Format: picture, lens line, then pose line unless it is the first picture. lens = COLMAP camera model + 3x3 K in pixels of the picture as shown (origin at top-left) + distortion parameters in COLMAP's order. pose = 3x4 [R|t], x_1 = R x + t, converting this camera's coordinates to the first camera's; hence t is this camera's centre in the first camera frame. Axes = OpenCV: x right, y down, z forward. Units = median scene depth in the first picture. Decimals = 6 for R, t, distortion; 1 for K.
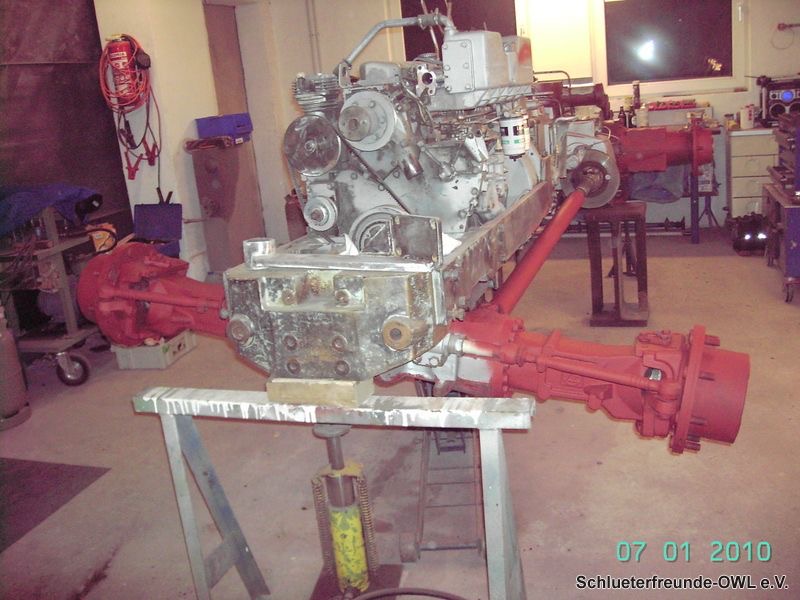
lens RADIAL K [[765.1, 0, 398.5], [0, 765.1, 297.9], [0, 0, 1]] dist [-0.071634, 0.000000]
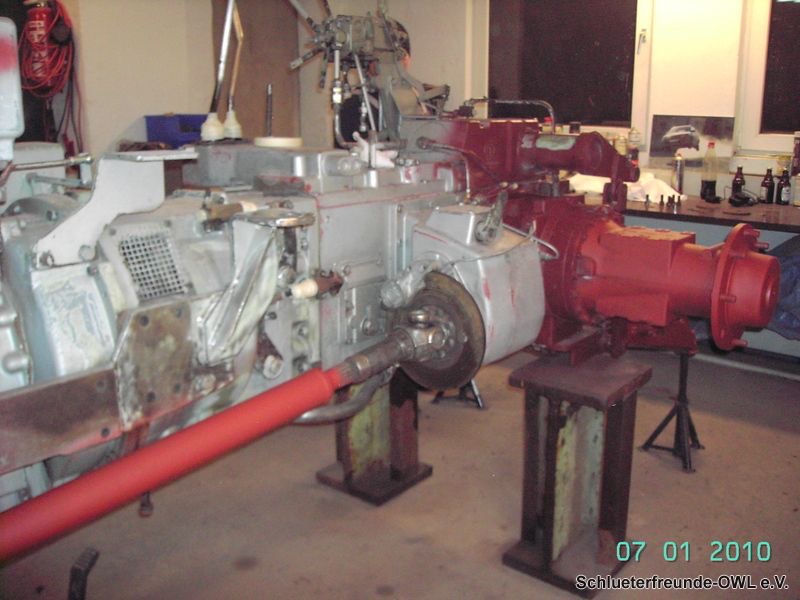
lens RADIAL K [[765.1, 0, 401.7], [0, 765.1, 300.8], [0, 0, 1]] dist [-0.071634, 0.000000]
pose [[0.928875, 0.187695, -0.319315, 0.284036], [-0.184660, 0.981986, 0.040047, -0.140306], [0.321080, 0.021766, 0.946802, 0.388770]]
